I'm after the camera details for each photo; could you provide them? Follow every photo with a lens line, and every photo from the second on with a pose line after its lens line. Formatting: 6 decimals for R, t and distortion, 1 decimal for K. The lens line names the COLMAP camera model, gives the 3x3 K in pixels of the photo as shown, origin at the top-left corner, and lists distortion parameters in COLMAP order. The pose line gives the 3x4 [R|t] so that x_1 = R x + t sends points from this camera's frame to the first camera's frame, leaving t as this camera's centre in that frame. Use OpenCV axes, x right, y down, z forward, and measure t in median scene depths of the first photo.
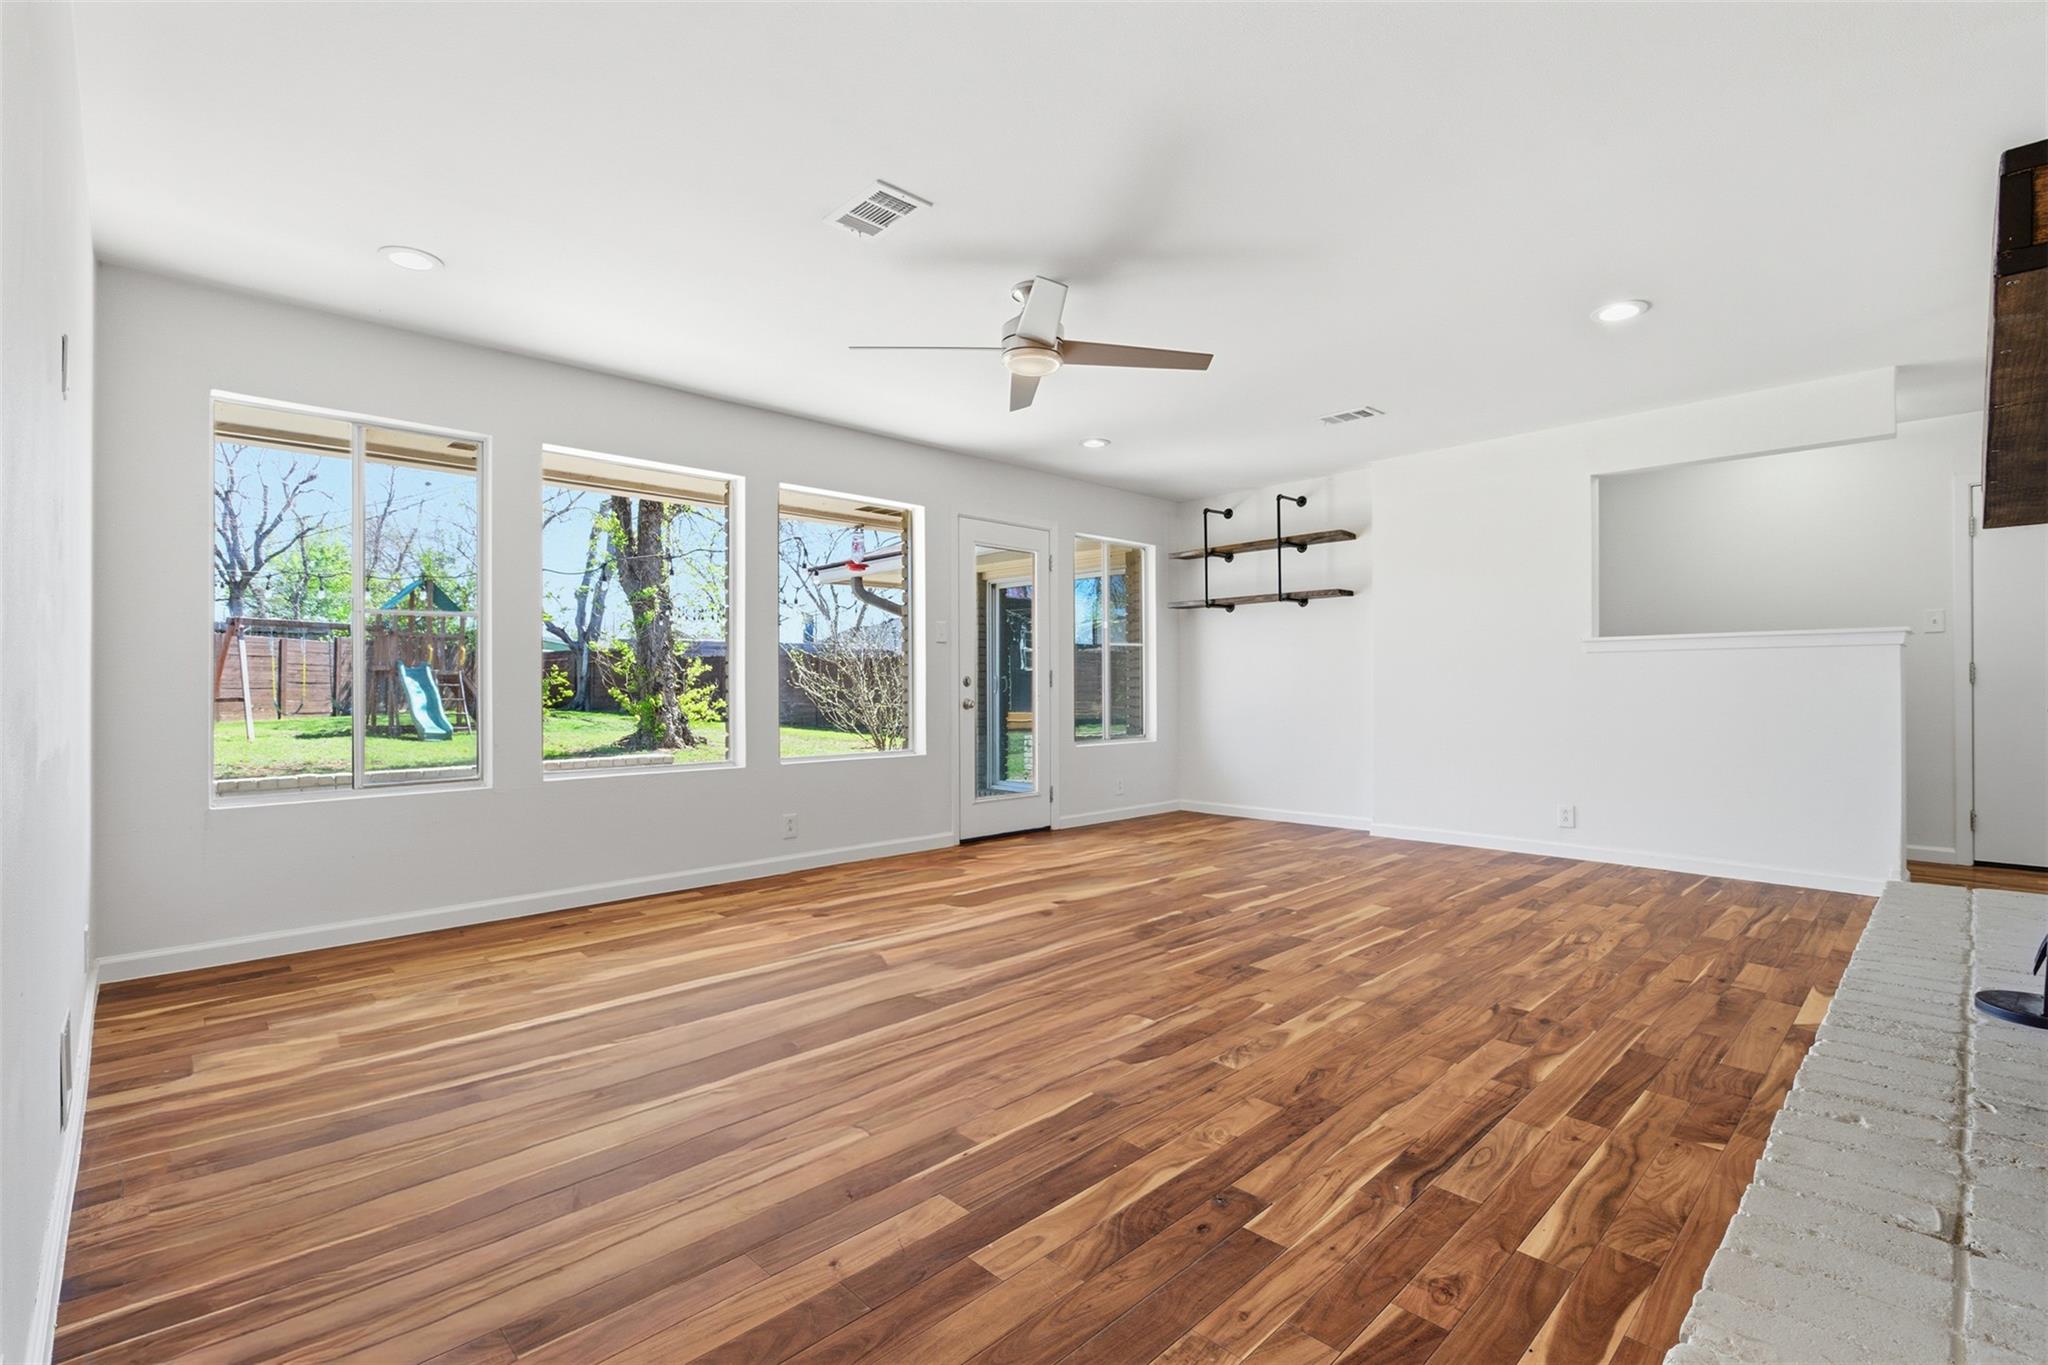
lens RADIAL K [[919.1, 0, 1024.0], [0, 919.1, 682.5], [0, 0, 1]] dist [-0.001271, -0.000347]
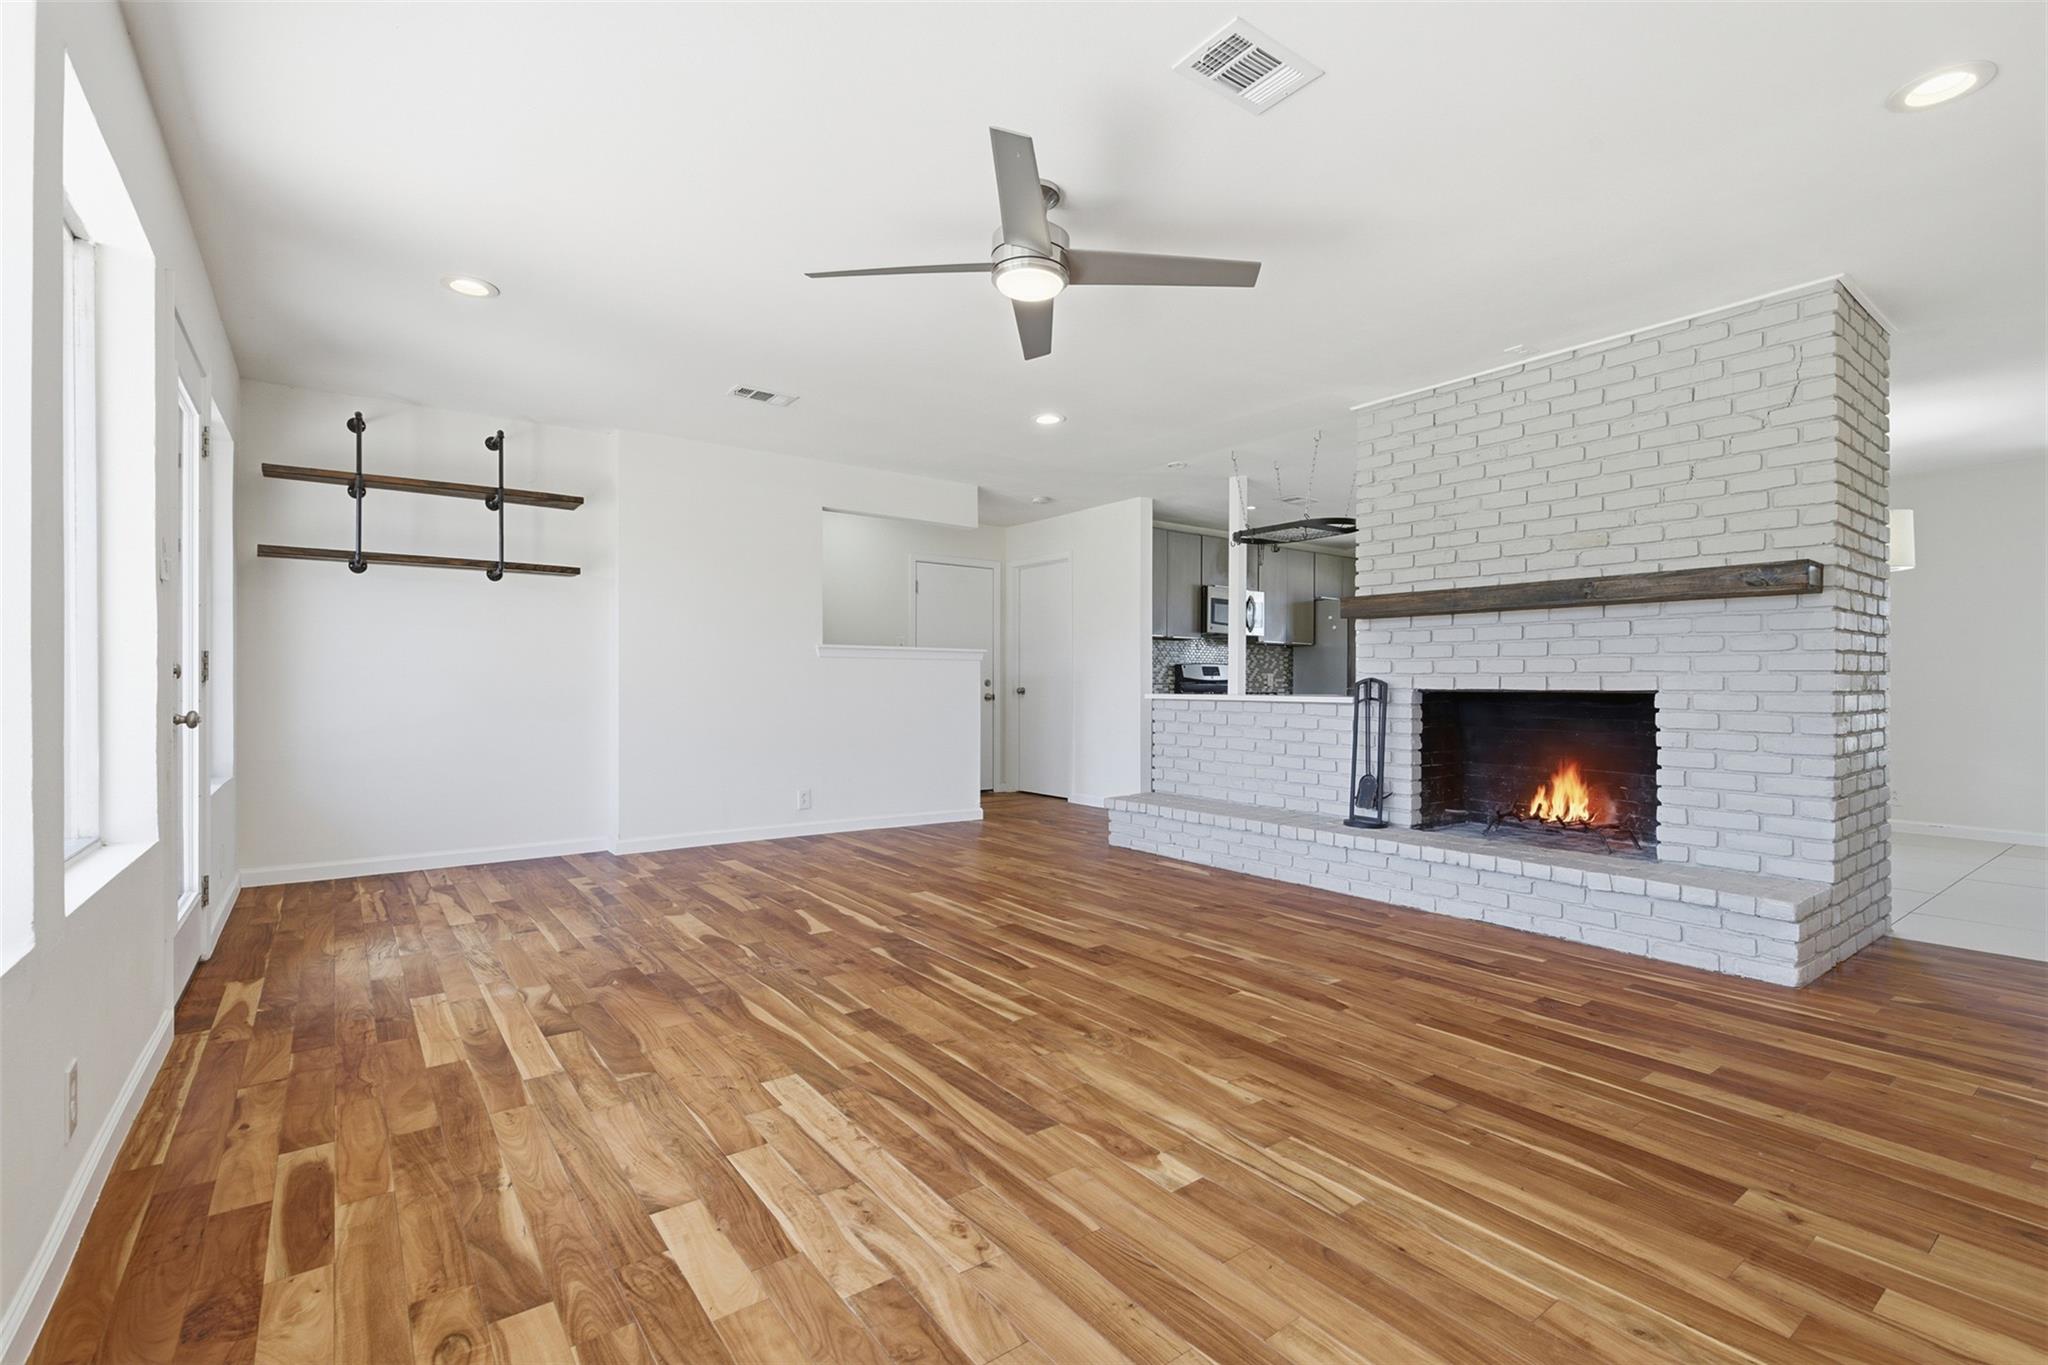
lens RADIAL K [[919.1, 0, 1024.0], [0, 919.1, 682.5], [0, 0, 1]] dist [-0.001271, -0.000347]
pose [[0.125436, 0.006383, 0.992081, -0.980041], [-0.010196, 0.999935, -0.005145, 0.008208], [-0.992049, -0.009470, 0.125493, 1.123909]]
